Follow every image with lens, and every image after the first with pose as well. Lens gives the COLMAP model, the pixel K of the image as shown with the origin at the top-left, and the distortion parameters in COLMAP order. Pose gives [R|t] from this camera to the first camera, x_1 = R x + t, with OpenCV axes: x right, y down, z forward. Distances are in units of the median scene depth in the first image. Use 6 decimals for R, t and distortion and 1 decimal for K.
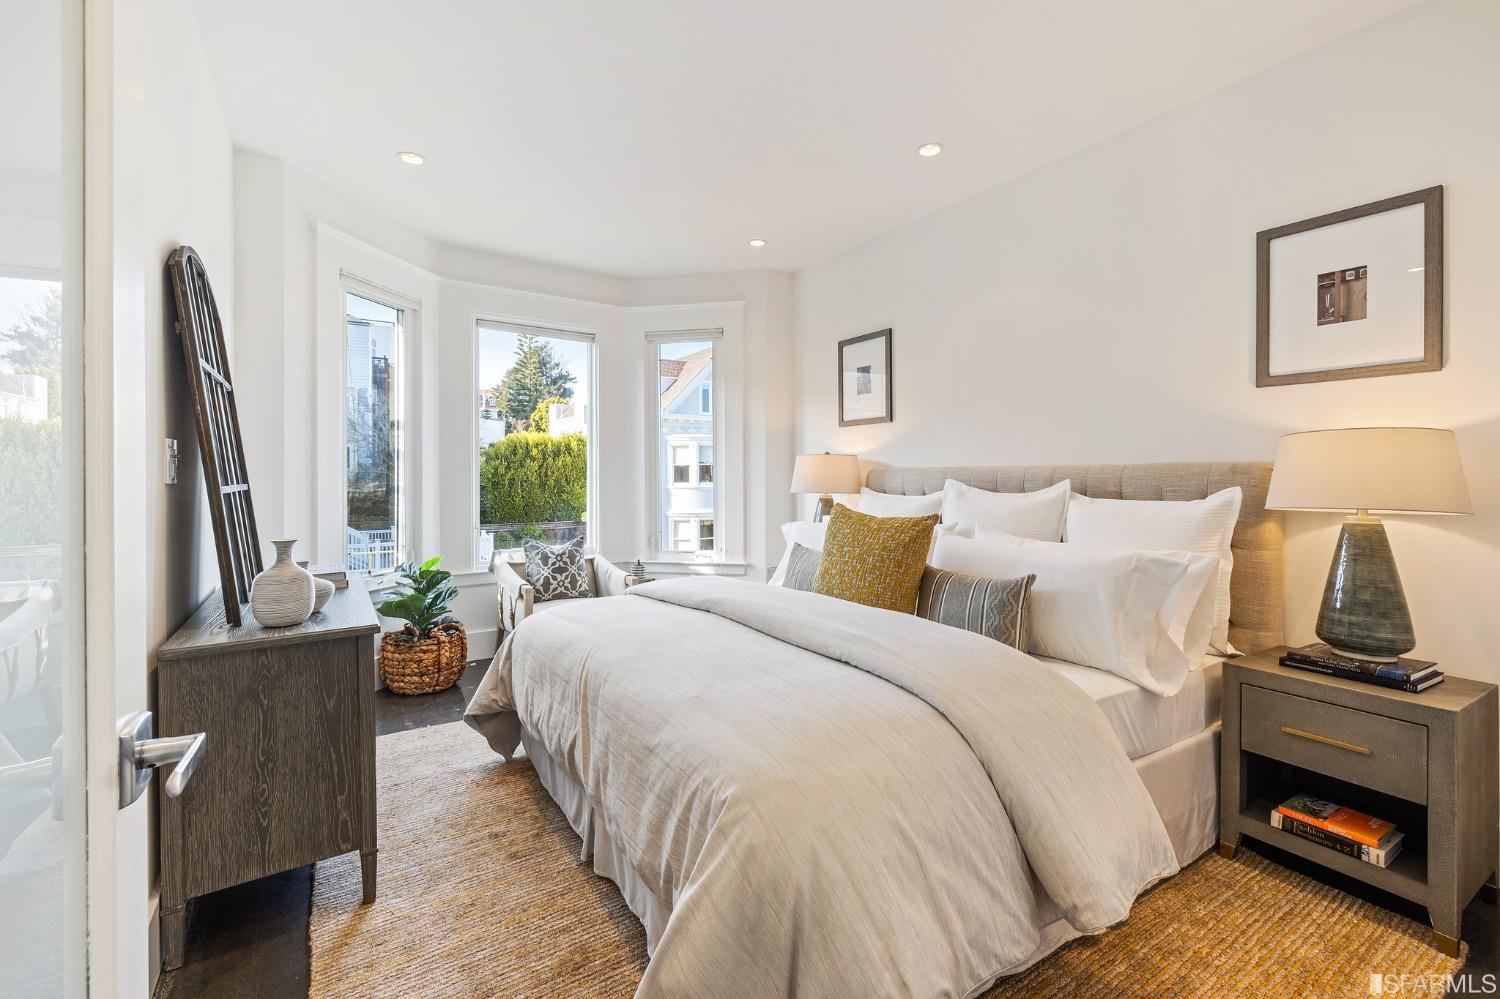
lens RADIAL K [[647.4, 0, 749.5], [0, 647.4, 475.8], [0, 0, 1]] dist [0.000071, 0.000021]
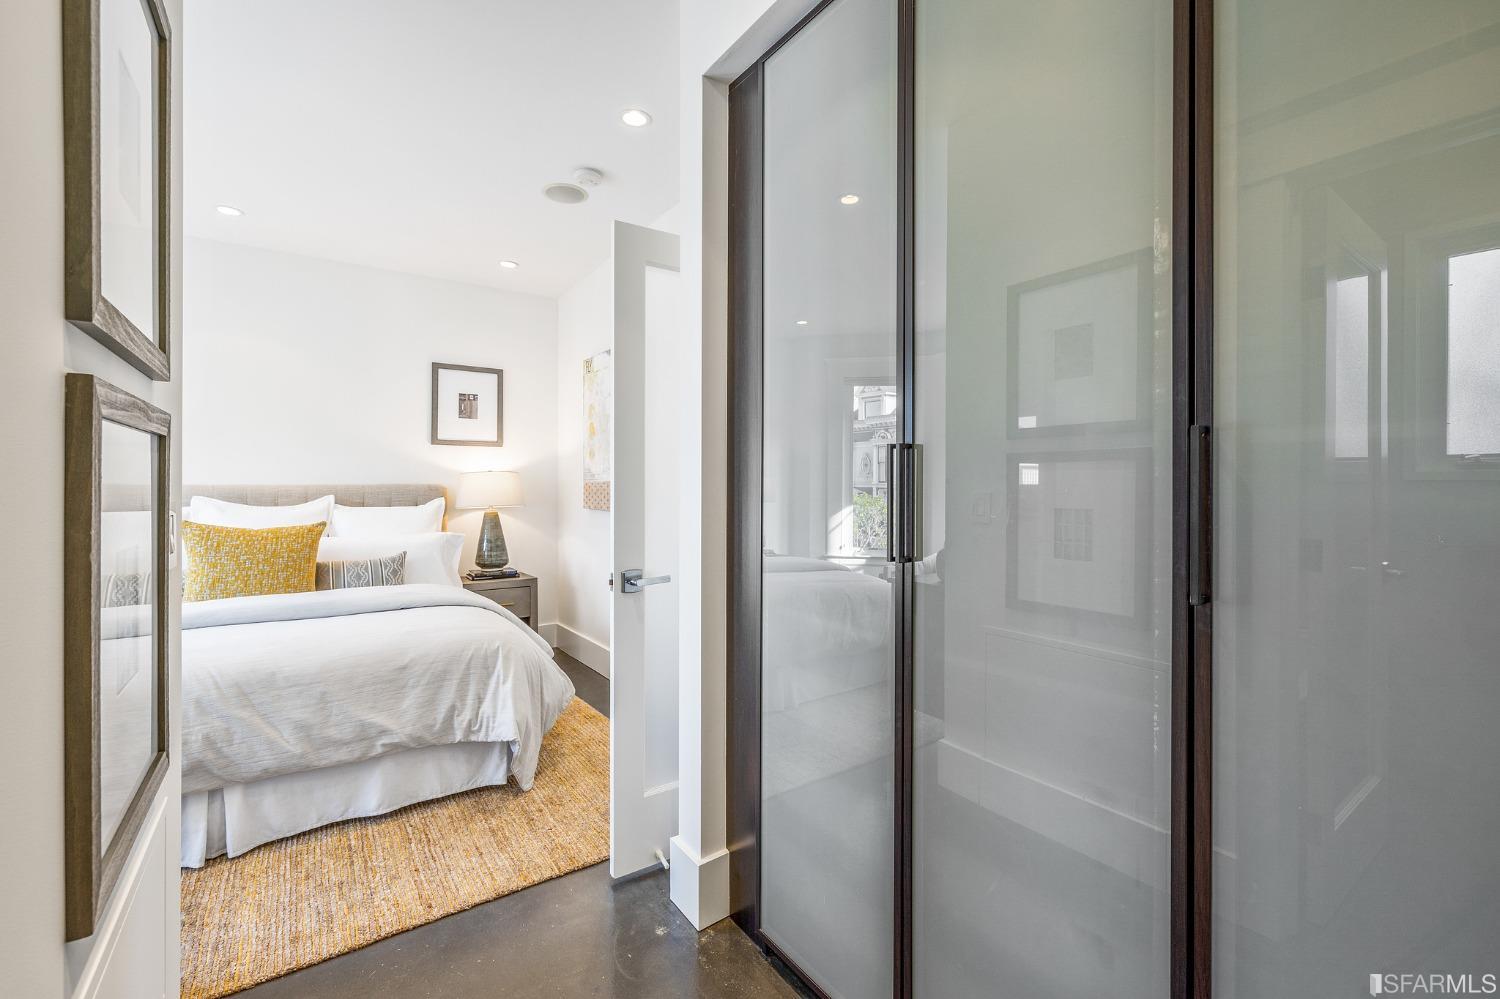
lens RADIAL K [[647.4, 0, 749.5], [0, 647.4, 475.8], [0, 0, 1]] dist [0.000071, 0.000021]
pose [[-0.018034, 0.014404, 0.999734, -1.169362], [0.001424, 0.999896, -0.014381, -0.017304], [-0.999836, 0.001165, -0.018053, 0.113803]]
